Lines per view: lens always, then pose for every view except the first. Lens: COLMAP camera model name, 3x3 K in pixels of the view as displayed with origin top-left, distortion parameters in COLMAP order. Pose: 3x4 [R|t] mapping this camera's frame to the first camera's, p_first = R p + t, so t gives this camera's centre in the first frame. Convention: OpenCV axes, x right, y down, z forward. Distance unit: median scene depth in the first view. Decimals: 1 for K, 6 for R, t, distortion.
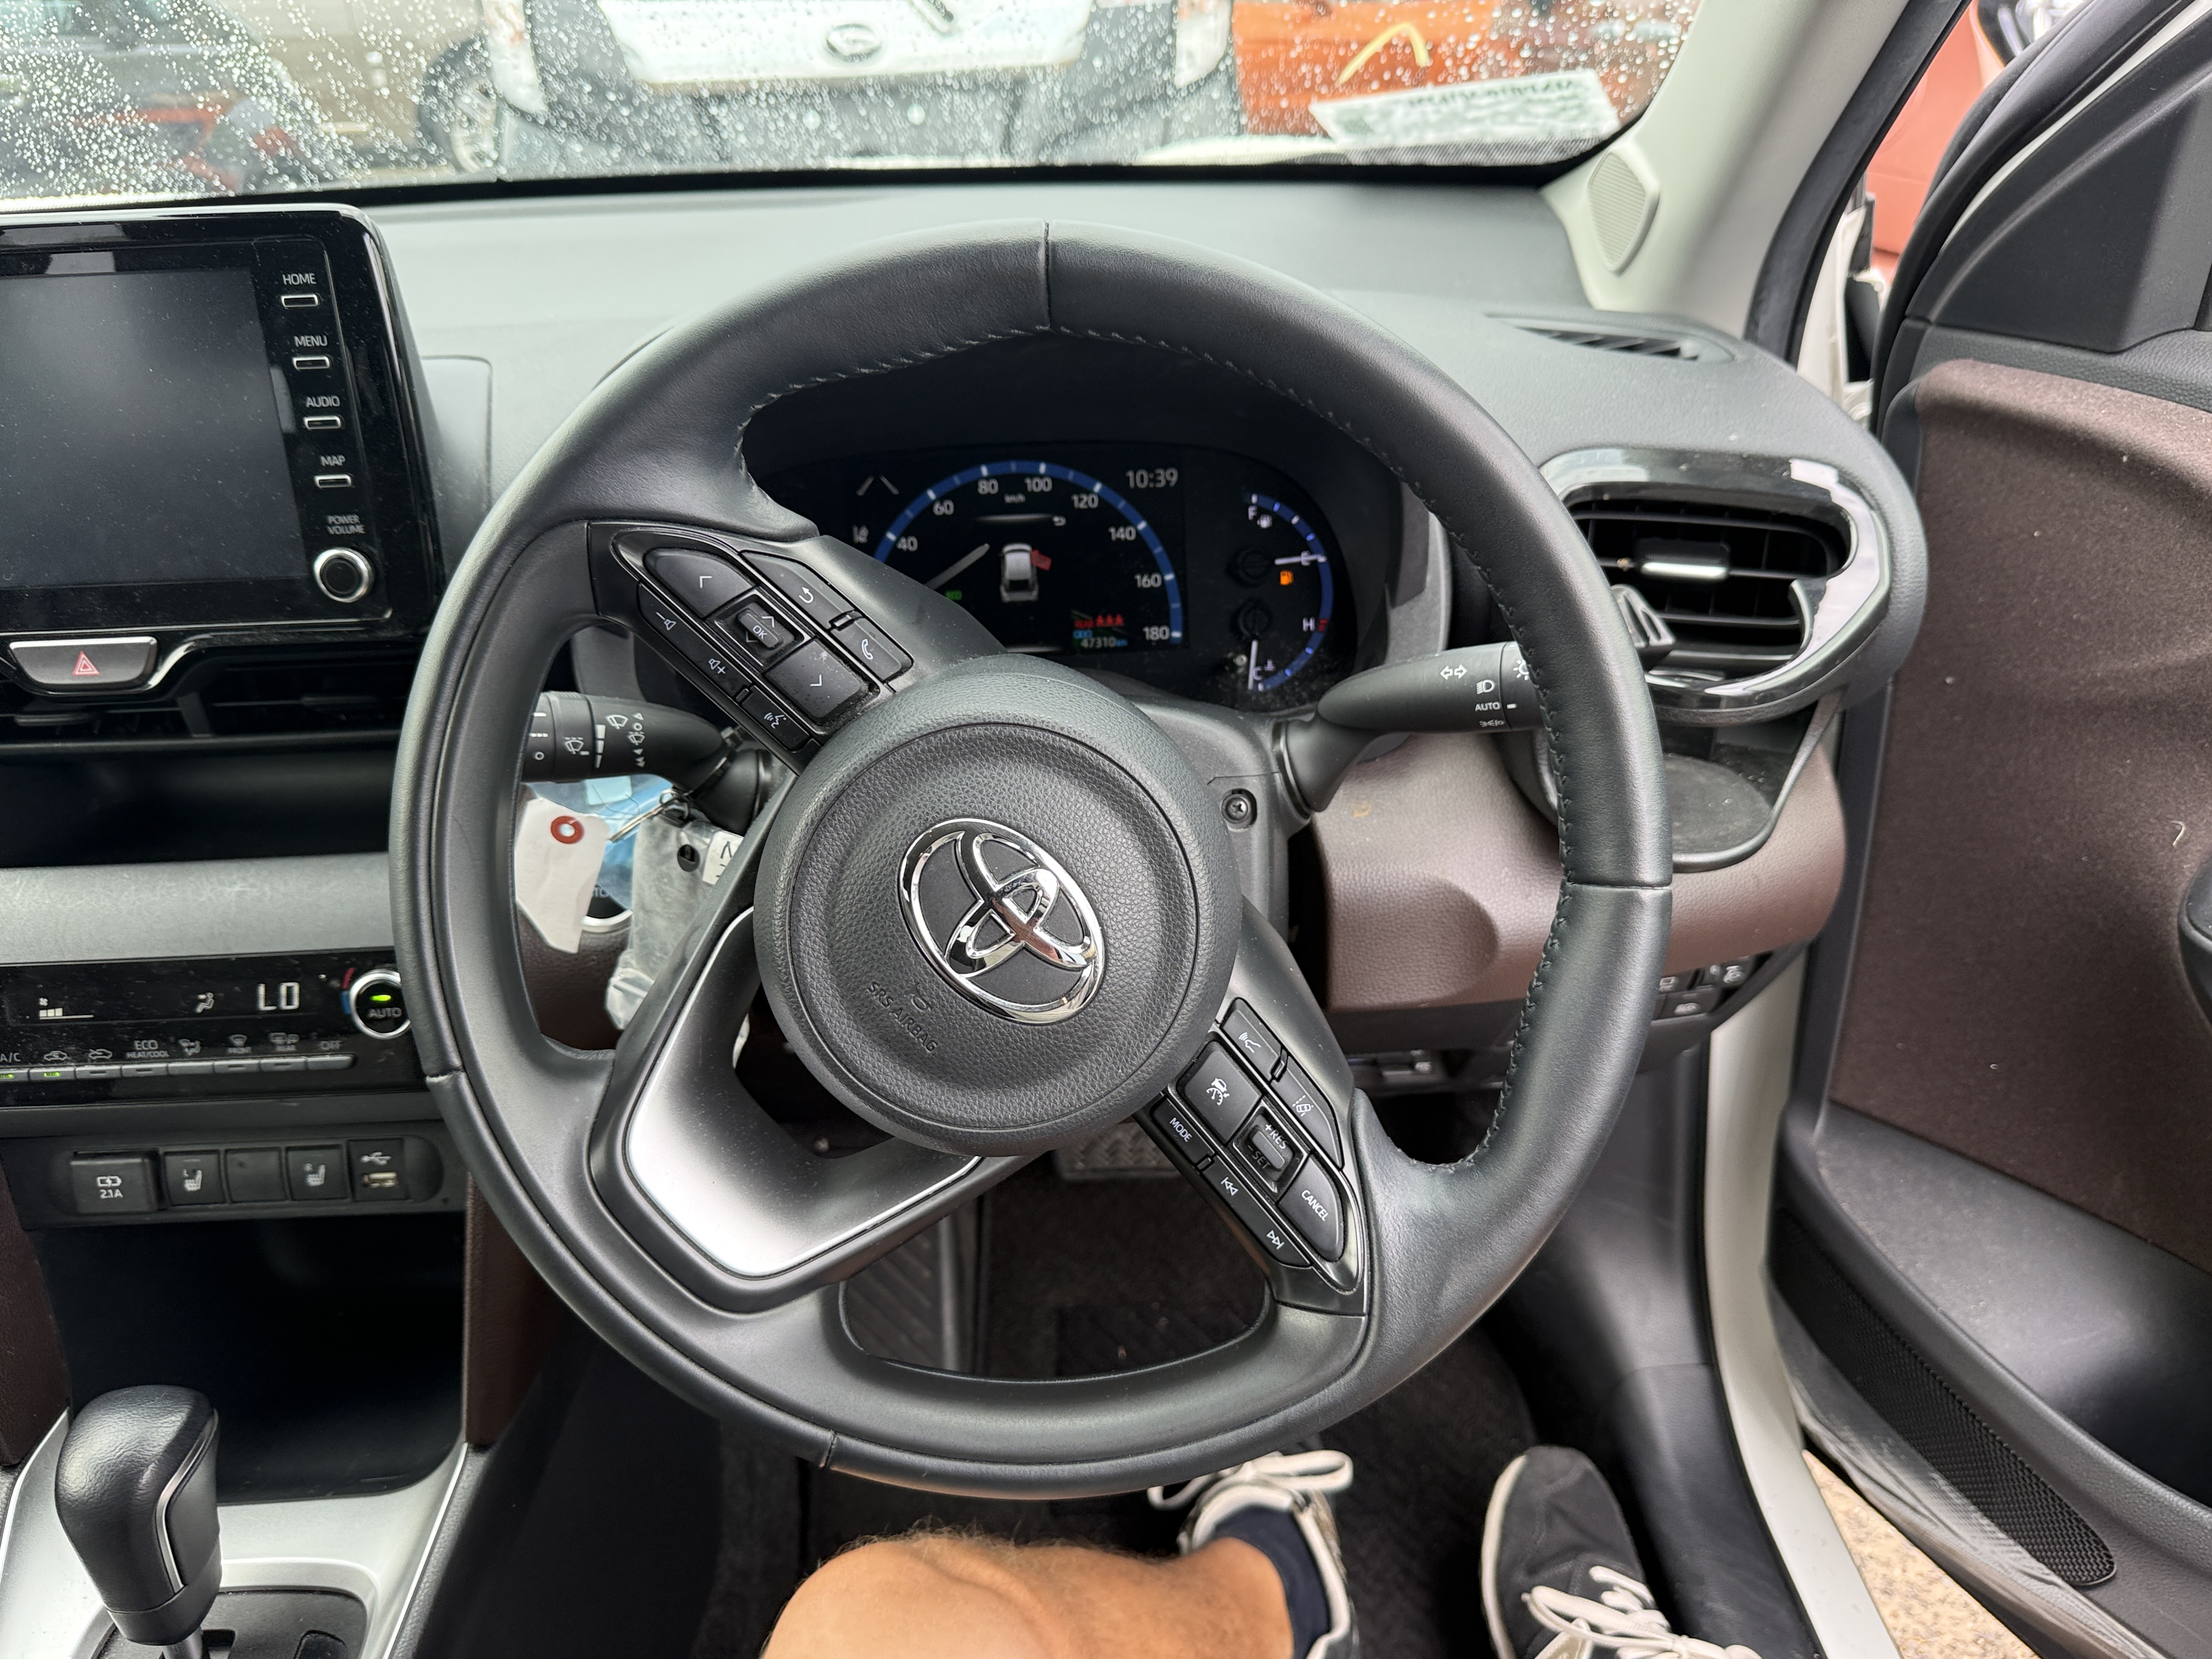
lens RADIAL K [[1600.3, 0, 1109.9], [0, 1600.3, 794.6], [0, 0, 1]] dist [0.142220, -0.261508]
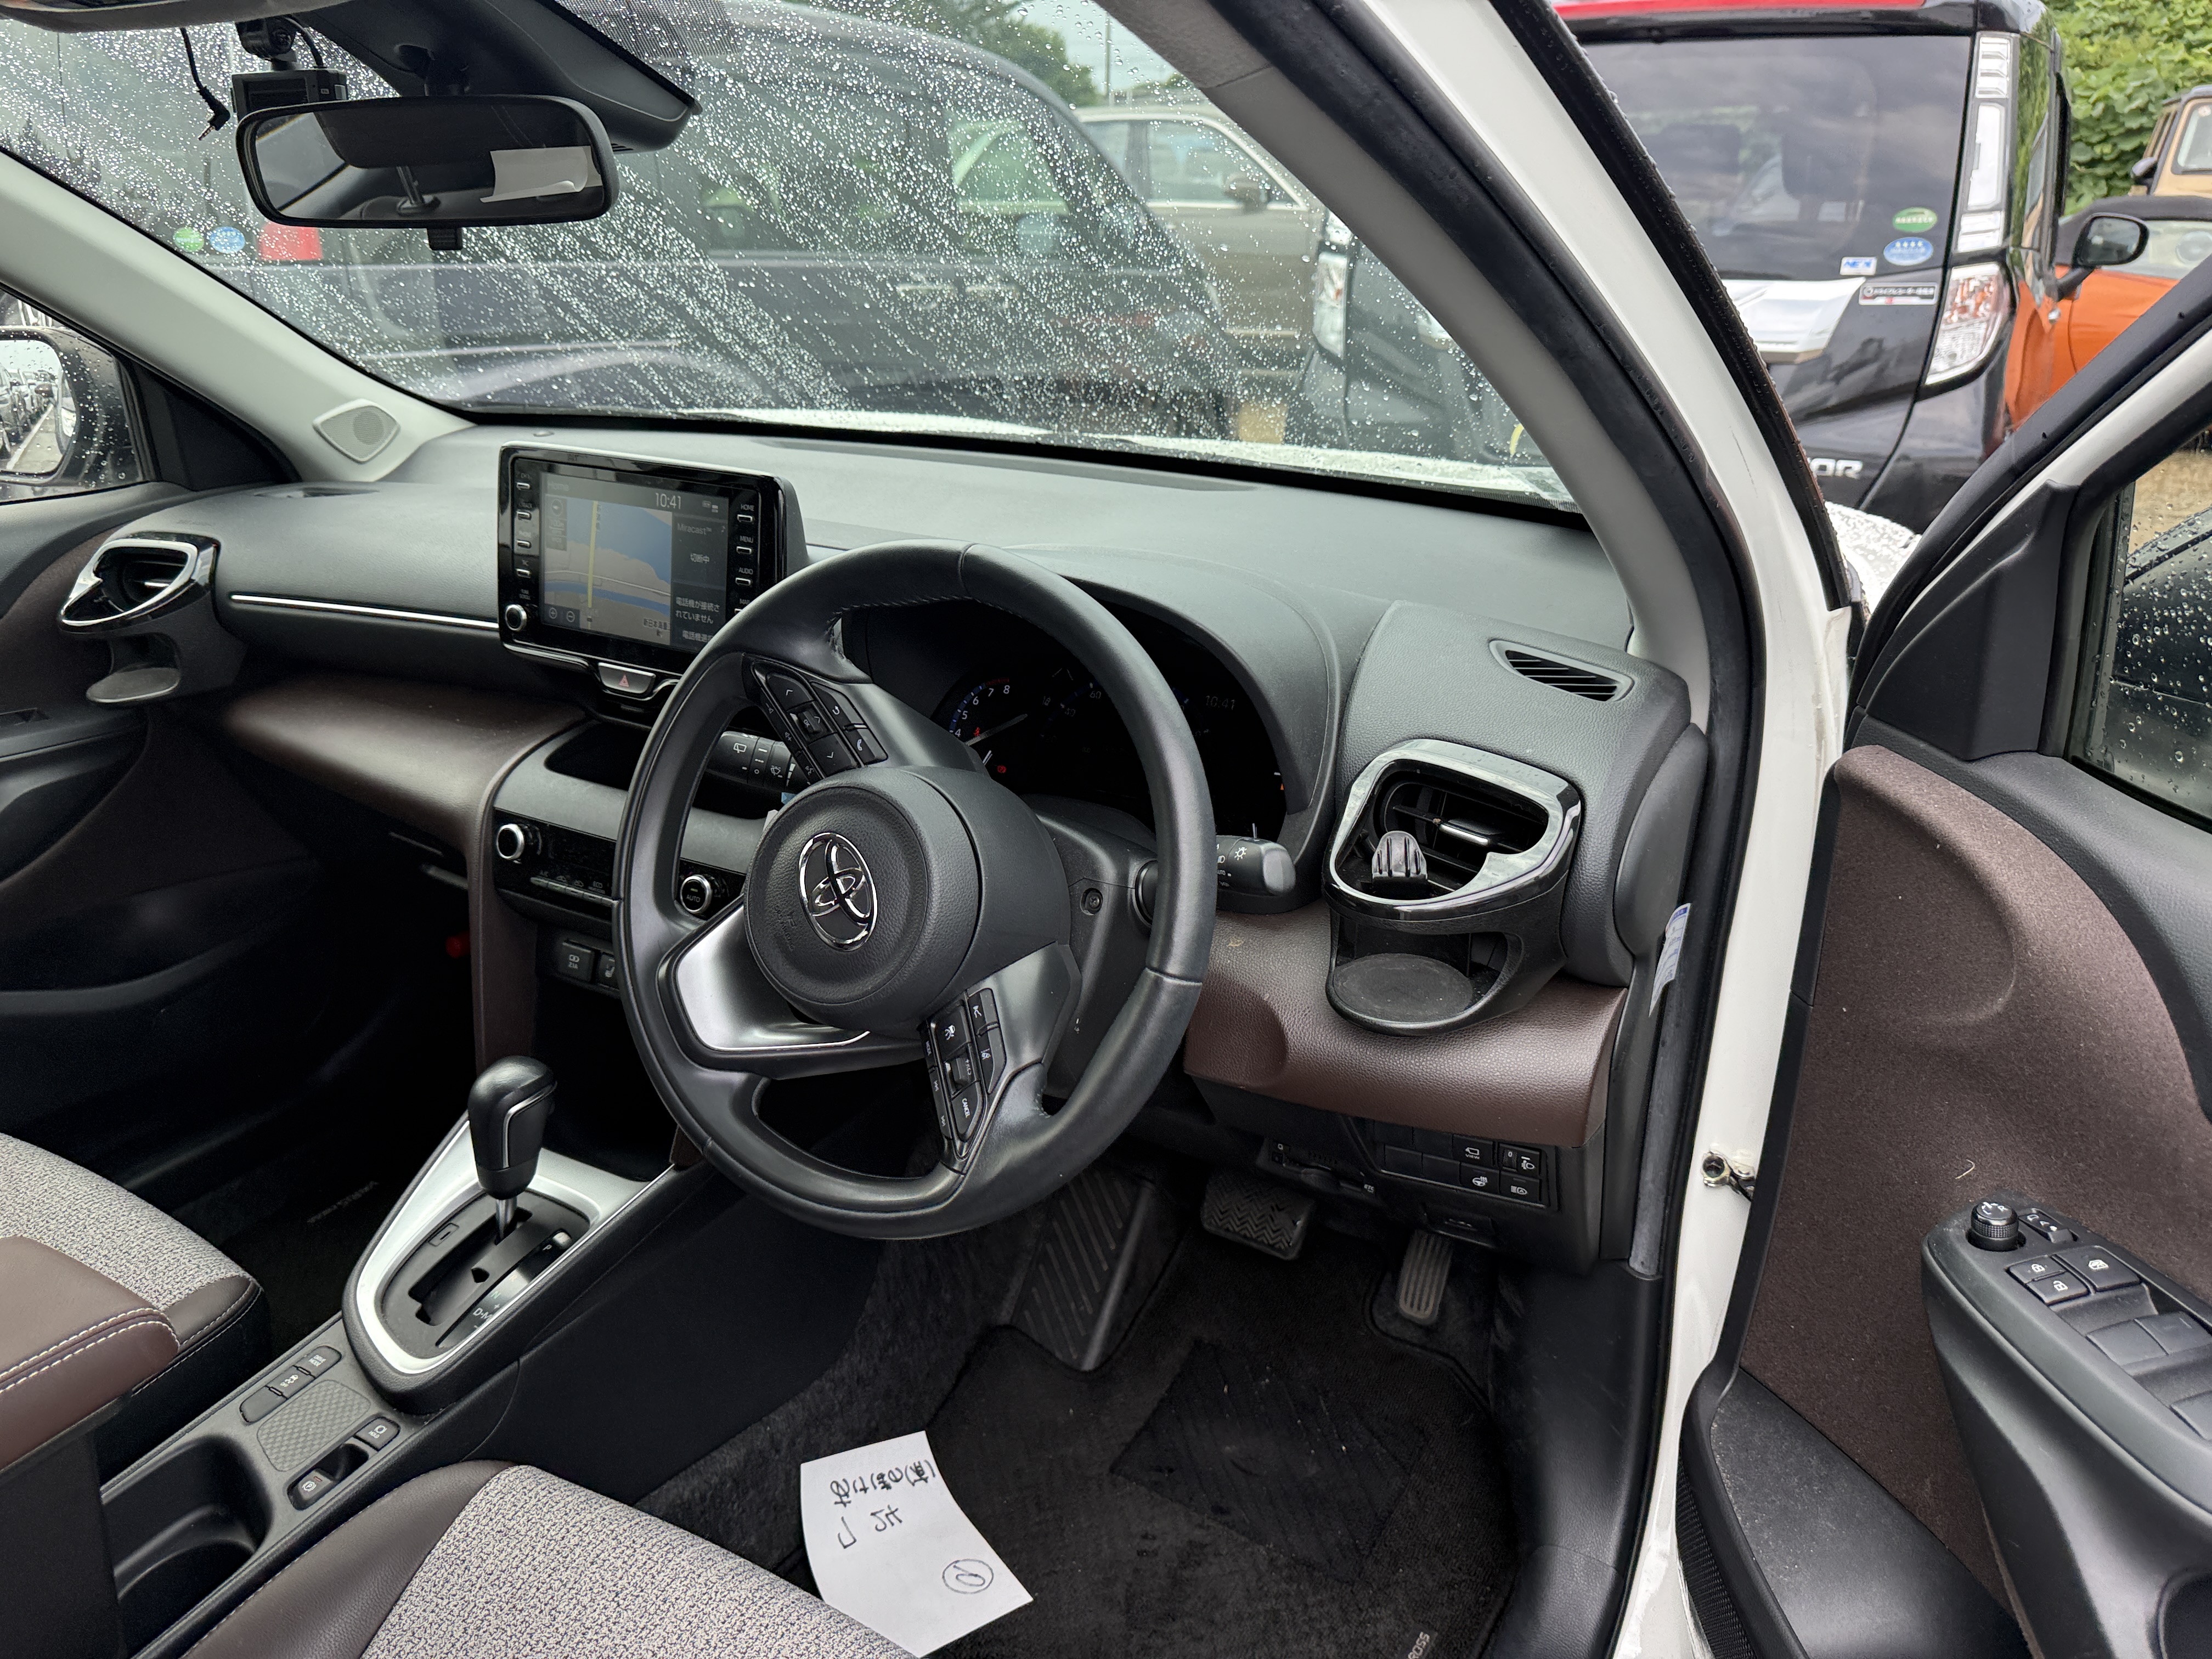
lens RADIAL K [[1600.3, 0, 1109.9], [0, 1600.3, 794.6], [0, 0, 1]] dist [0.142220, -0.261508]
pose [[0.849499, 0.223337, -0.477988, 0.363190], [-0.276655, 0.960001, -0.043128, -0.012549], [0.449237, 0.168875, 0.877307, -0.178766]]
